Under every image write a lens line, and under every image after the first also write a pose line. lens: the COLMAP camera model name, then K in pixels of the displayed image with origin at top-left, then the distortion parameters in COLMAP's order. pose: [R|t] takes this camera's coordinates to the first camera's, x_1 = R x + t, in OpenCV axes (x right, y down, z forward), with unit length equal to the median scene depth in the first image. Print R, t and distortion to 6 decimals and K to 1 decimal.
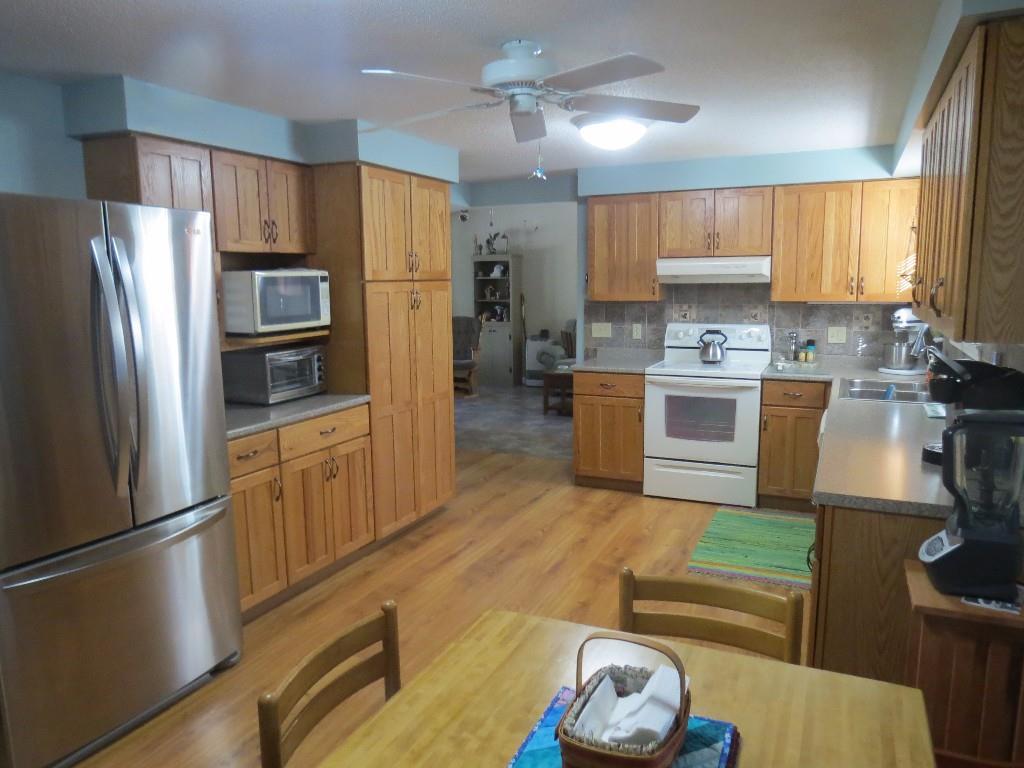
lens RADIAL K [[723.4, 0, 516.8], [0, 723.4, 384.8], [0, 0, 1]] dist [-0.029128, 0.007712]
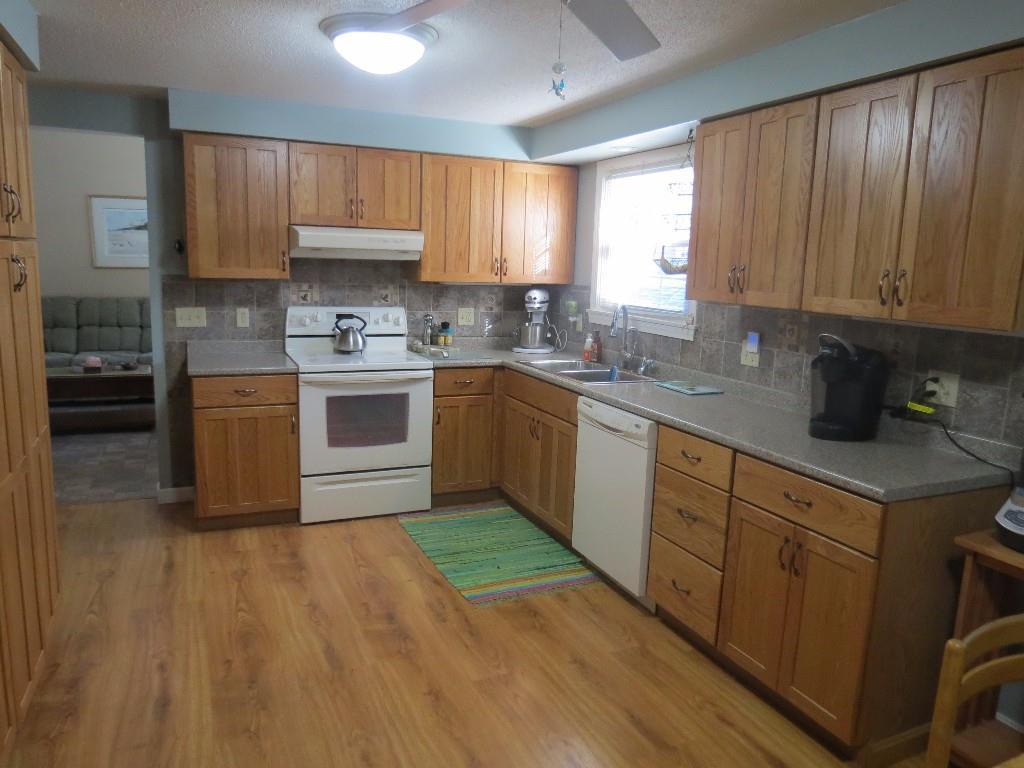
lens RADIAL K [[723.4, 0, 517.4], [0, 723.4, 386.5], [0, 0, 1]] dist [-0.029128, 0.007712]
pose [[0.660097, -0.095718, 0.745057, -0.248424], [0.068632, 0.995385, 0.067072, -0.035801], [-0.748038, 0.006861, 0.663620, 0.297756]]
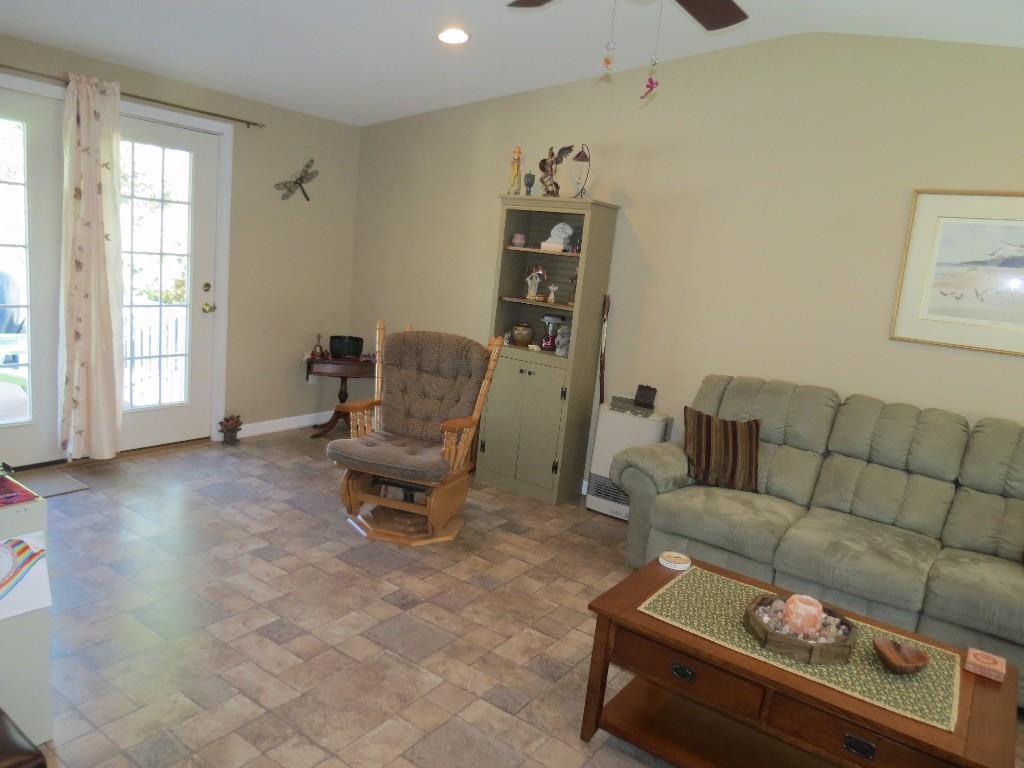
lens RADIAL K [[723.4, 0, 512.3], [0, 723.4, 387.0], [0, 0, 1]] dist [-0.029128, 0.007712]
pose [[0.976120, 0.144474, -0.162224, 0.061895], [-0.138673, 0.989242, 0.046587, -0.176355], [0.167210, -0.022978, 0.985654, 1.176732]]
